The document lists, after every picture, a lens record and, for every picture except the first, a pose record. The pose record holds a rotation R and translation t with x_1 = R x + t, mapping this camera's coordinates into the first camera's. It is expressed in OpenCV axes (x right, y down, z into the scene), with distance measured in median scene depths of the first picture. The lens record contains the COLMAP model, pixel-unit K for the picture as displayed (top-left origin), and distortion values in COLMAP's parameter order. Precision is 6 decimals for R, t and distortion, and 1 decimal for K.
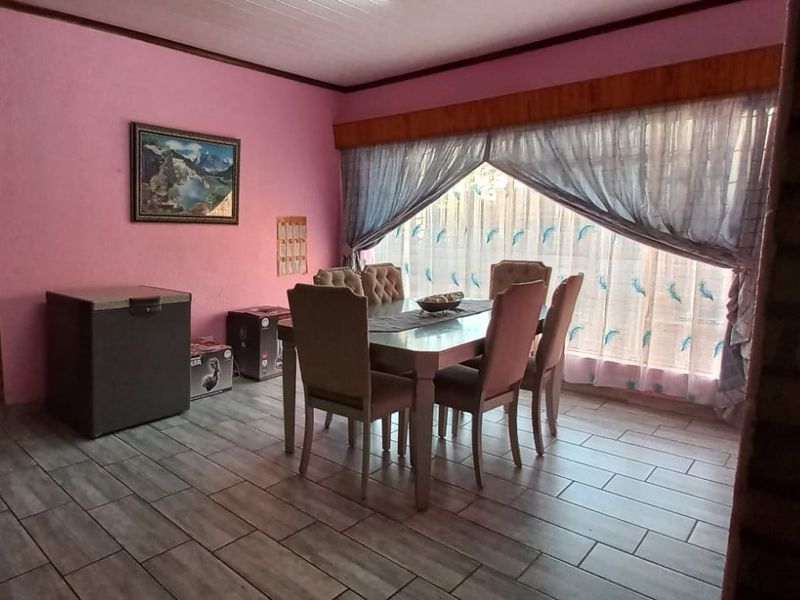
lens RADIAL K [[528.7, 0, 399.1], [0, 528.7, 301.2], [0, 0, 1]] dist [0.010742, 0.007472]
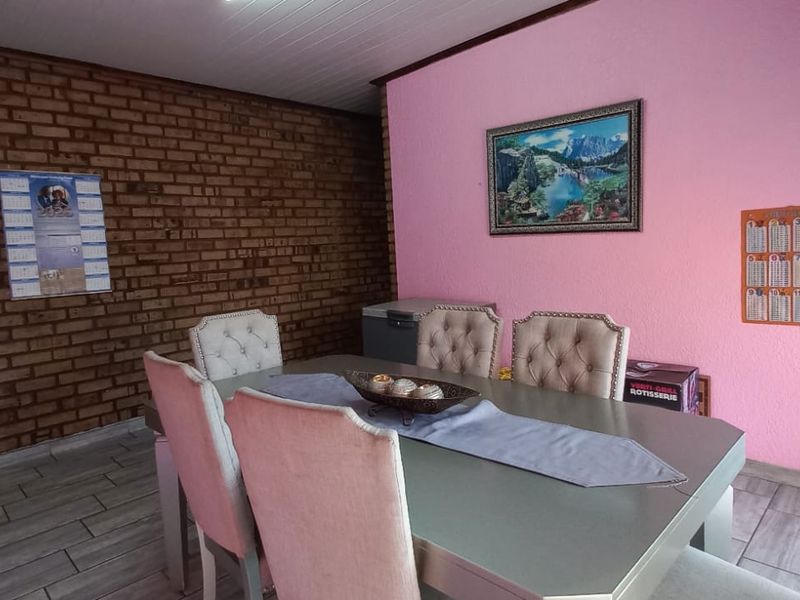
lens RADIAL K [[528.7, 0, 399.7], [0, 528.7, 296.7], [0, 0, 1]] dist [0.010742, 0.007472]
pose [[-0.090563, 0.091709, -0.991659, 0.428906], [-0.104220, 0.989411, 0.101019, -0.112047], [0.990422, 0.112499, -0.080046, 0.868550]]
